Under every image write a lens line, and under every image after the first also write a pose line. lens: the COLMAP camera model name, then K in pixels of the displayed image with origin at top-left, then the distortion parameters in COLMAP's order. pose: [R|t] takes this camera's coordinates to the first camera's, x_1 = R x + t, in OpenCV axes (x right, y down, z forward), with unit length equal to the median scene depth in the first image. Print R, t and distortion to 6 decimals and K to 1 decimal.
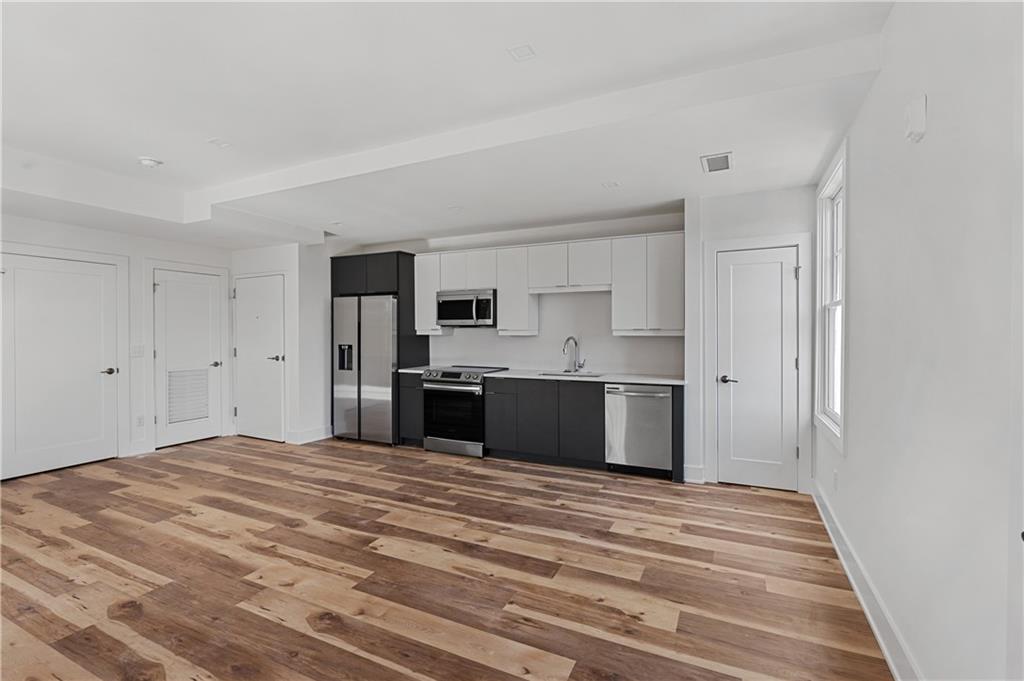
lens RADIAL K [[471.8, 0, 516.0], [0, 471.8, 340.4], [0, 0, 1]] dist [-0.007598, -0.000004]
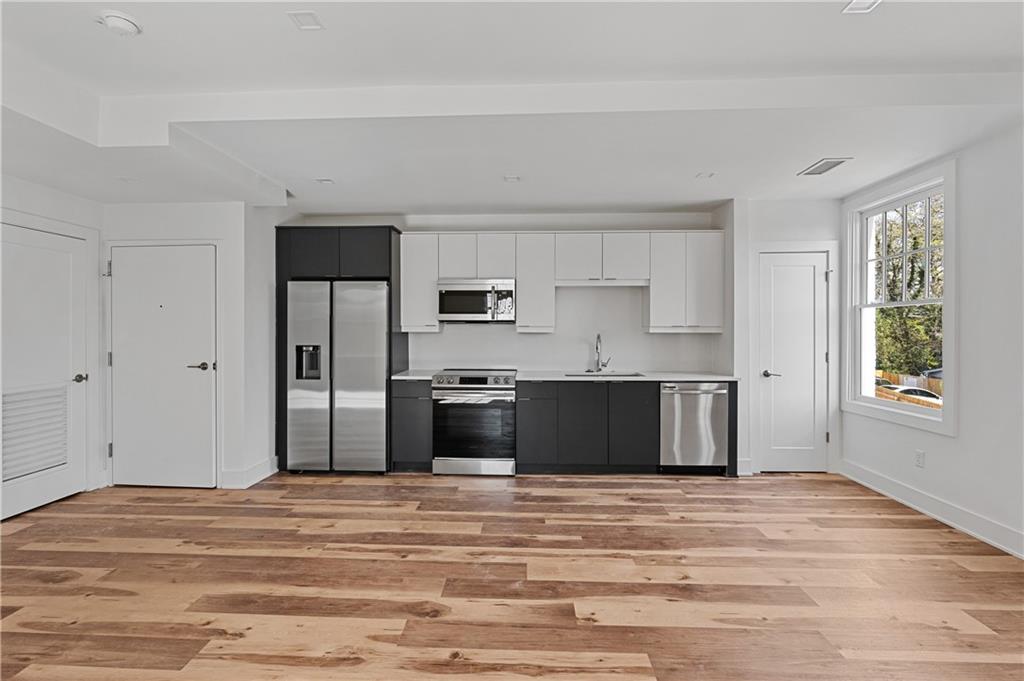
lens RADIAL K [[471.8, 0, 511.0], [0, 471.8, 334.6], [0, 0, 1]] dist [-0.007598, -0.000004]
pose [[0.915692, -0.002995, 0.401870, -0.481828], [0.005560, 0.999971, -0.005217, -0.002667], [-0.401843, 0.007012, 0.915682, 0.249844]]
